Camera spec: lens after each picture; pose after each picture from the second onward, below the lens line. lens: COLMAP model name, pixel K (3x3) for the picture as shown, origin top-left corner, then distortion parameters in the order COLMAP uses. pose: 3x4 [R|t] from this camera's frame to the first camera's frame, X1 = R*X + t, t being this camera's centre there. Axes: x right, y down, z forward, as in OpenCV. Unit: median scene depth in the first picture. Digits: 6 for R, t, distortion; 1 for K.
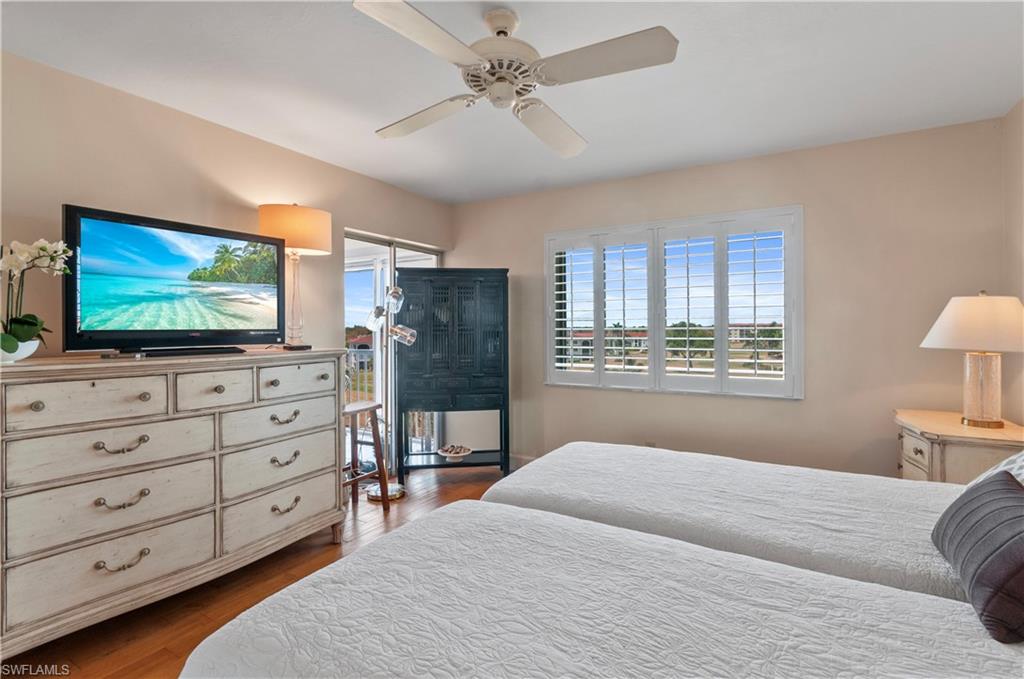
lens RADIAL K [[483.3, 0, 549.7], [0, 483.3, 329.4], [0, 0, 1]] dist [-0.000912, -0.000072]
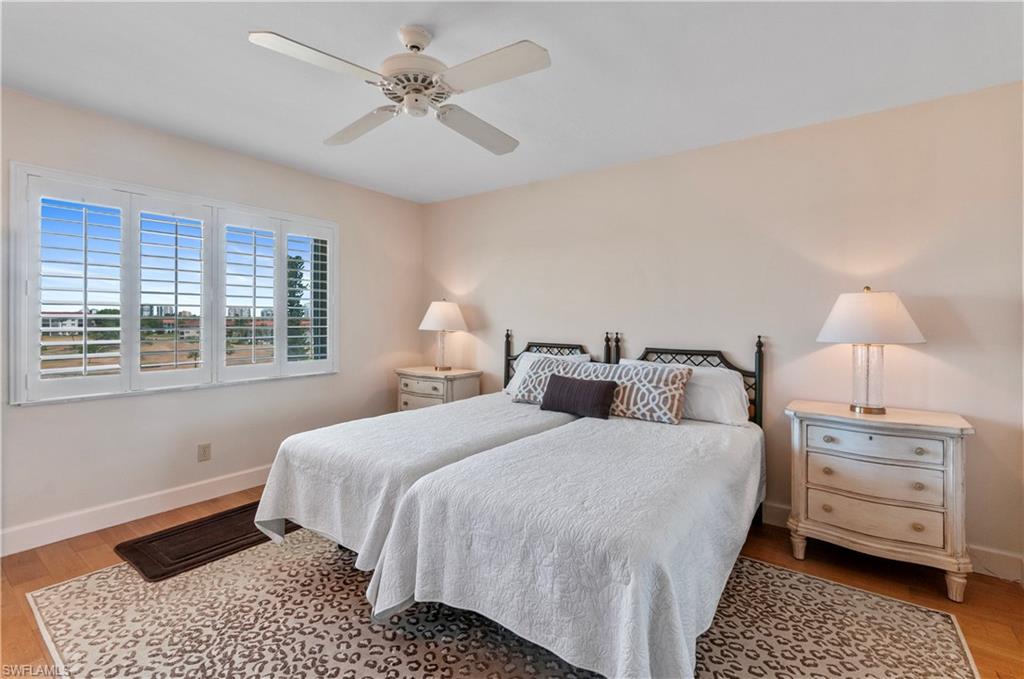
lens RADIAL K [[459.6, 0, 507.9], [0, 459.6, 304.5], [0, 0, 1]] dist [0.001258, 0.000251]
pose [[0.166532, 0.032038, 0.985515, -0.762252], [-0.001984, 0.999481, -0.032157, 0.002366], [-0.986034, 0.003399, 0.166509, 0.425702]]
